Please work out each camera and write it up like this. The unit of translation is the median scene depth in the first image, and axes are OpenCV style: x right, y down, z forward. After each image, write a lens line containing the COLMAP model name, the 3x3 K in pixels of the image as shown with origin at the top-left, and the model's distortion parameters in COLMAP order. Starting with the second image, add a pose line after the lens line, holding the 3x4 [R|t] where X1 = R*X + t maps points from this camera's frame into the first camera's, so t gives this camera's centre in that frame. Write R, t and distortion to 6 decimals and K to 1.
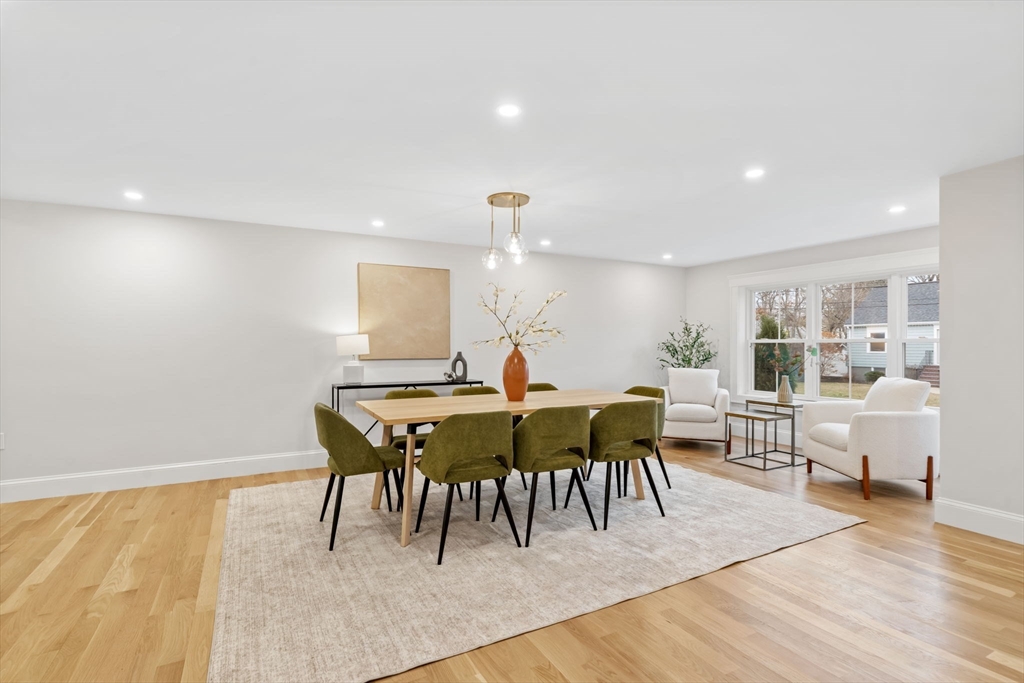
lens RADIAL K [[496.6, 0, 520.5], [0, 496.6, 347.8], [0, 0, 1]] dist [0.005603, -0.000274]
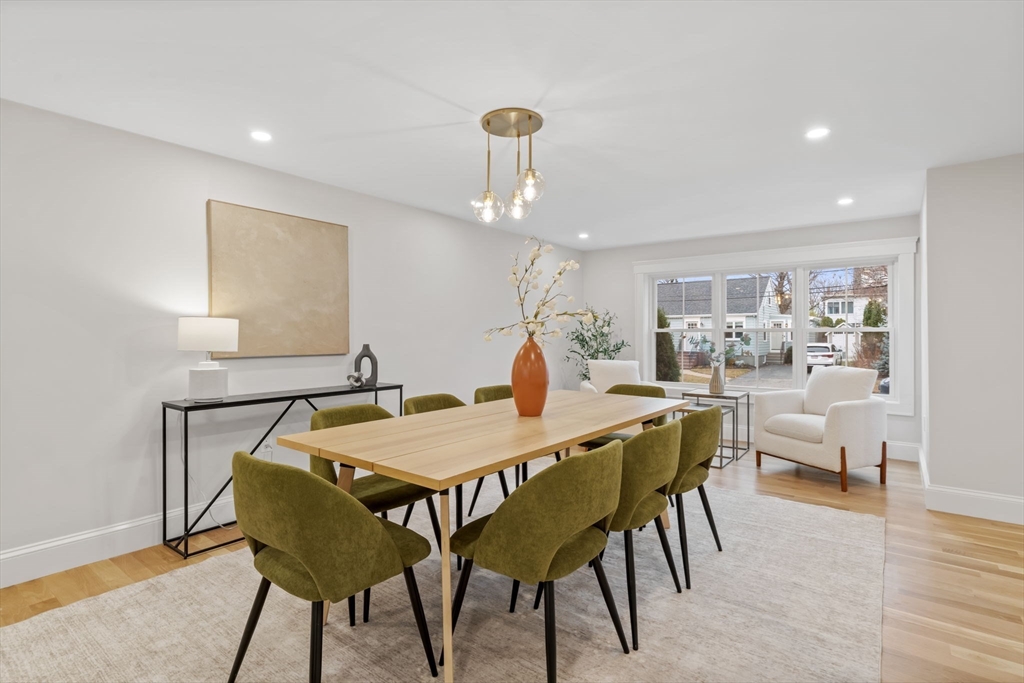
lens RADIAL K [[496.6, 0, 507.3], [0, 496.6, 335.5], [0, 0, 1]] dist [0.005603, -0.000274]
pose [[0.910493, -0.001552, 0.413521, -0.255807], [0.003669, 0.999984, -0.004325, -0.000747], [-0.413507, 0.005455, 0.910484, 0.307521]]
